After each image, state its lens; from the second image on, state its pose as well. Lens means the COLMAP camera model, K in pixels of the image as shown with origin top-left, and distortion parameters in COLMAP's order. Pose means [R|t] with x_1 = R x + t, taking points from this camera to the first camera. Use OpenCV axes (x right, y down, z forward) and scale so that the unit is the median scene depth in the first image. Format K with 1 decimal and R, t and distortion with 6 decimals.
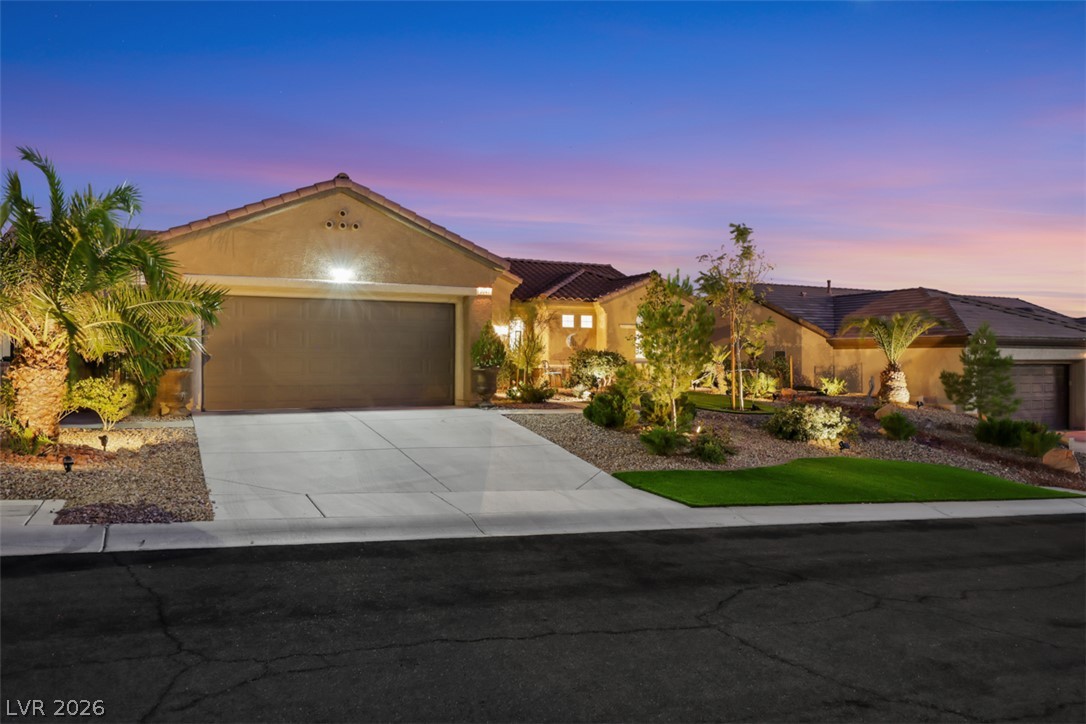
lens RADIAL K [[781.3, 0, 543.0], [0, 781.3, 362.0], [0, 0, 1]] dist [0.003018, 0.000466]
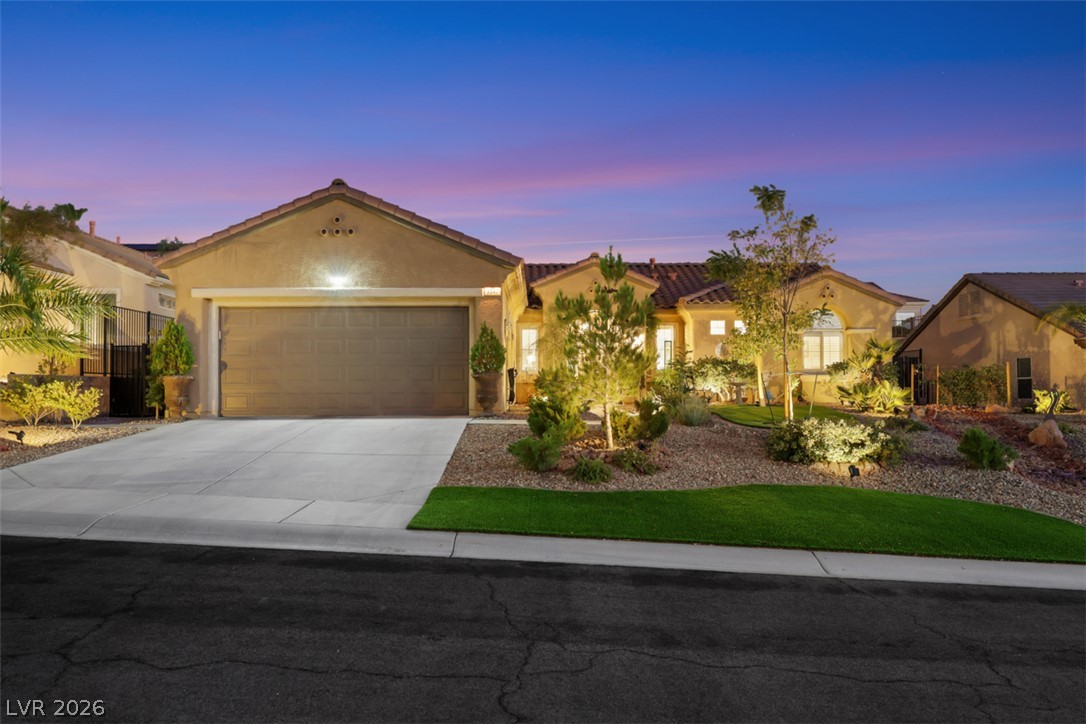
lens RADIAL K [[794.0, 0, 542.9], [0, 794.0, 378.8], [0, 0, 1]] dist [0.002810, -0.000173]
pose [[0.906775, -0.010647, -0.421481, 0.395737], [0.005846, 0.999902, -0.012682, 0.025919], [0.421575, 0.009036, 0.906749, 0.191431]]
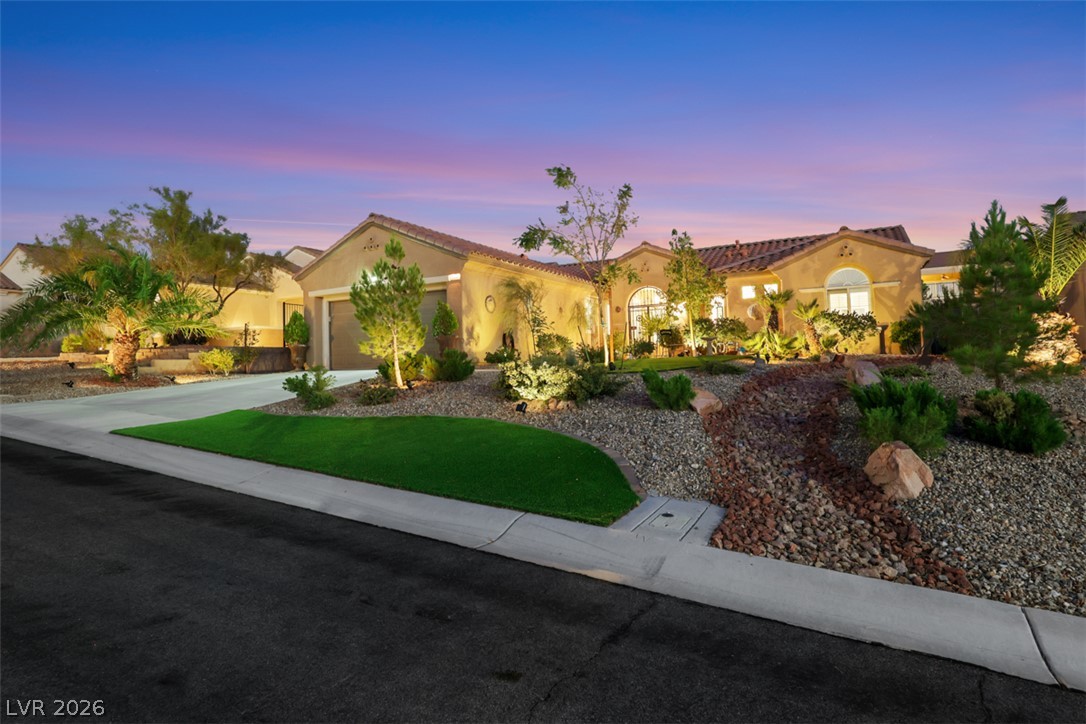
lens RADIAL K [[552.8, 0, 549.2], [0, 552.8, 360.6], [0, 0, 1]] dist [-0.002087, -0.000451]
pose [[0.599553, -0.019233, -0.800104, 0.781614], [0.026069, 0.999650, -0.004494, 0.057588], [0.799911, -0.018163, 0.599844, 0.618299]]
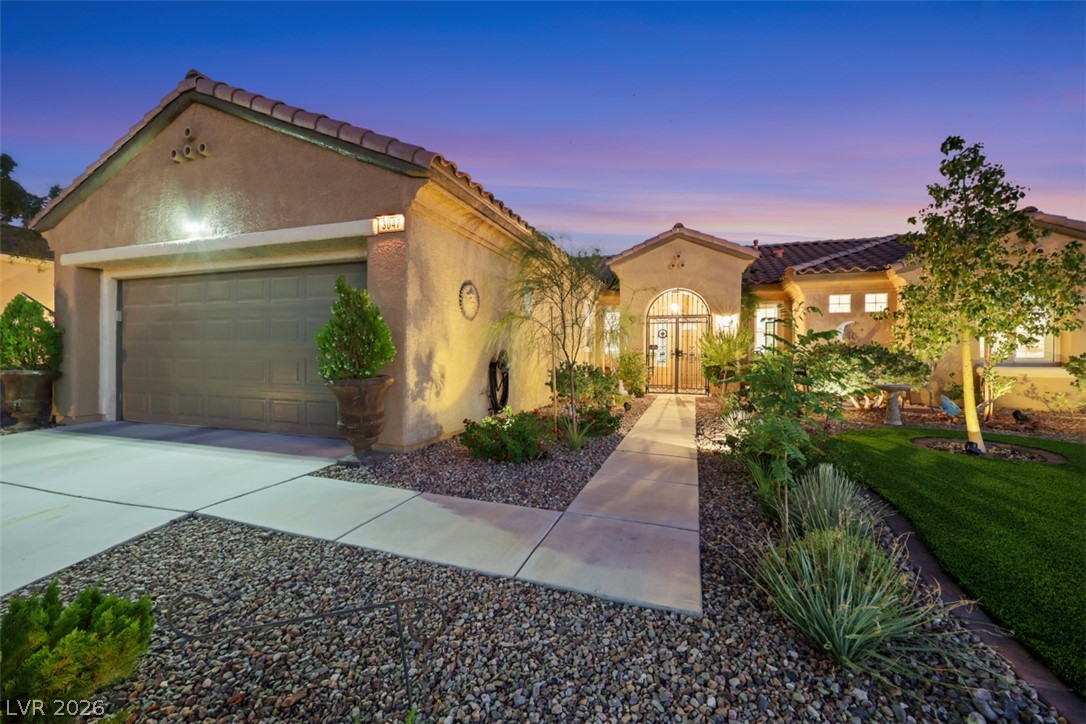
lens RADIAL K [[441.7, 0, 541.1], [0, 441.7, 358.0], [0, 0, 1]] dist [0.000998, 0.000045]
pose [[0.715956, 0.006814, -0.698112, 0.200920], [-0.005389, 0.999977, 0.004234, -0.007793], [0.698125, 0.000731, 0.715976, 0.923476]]
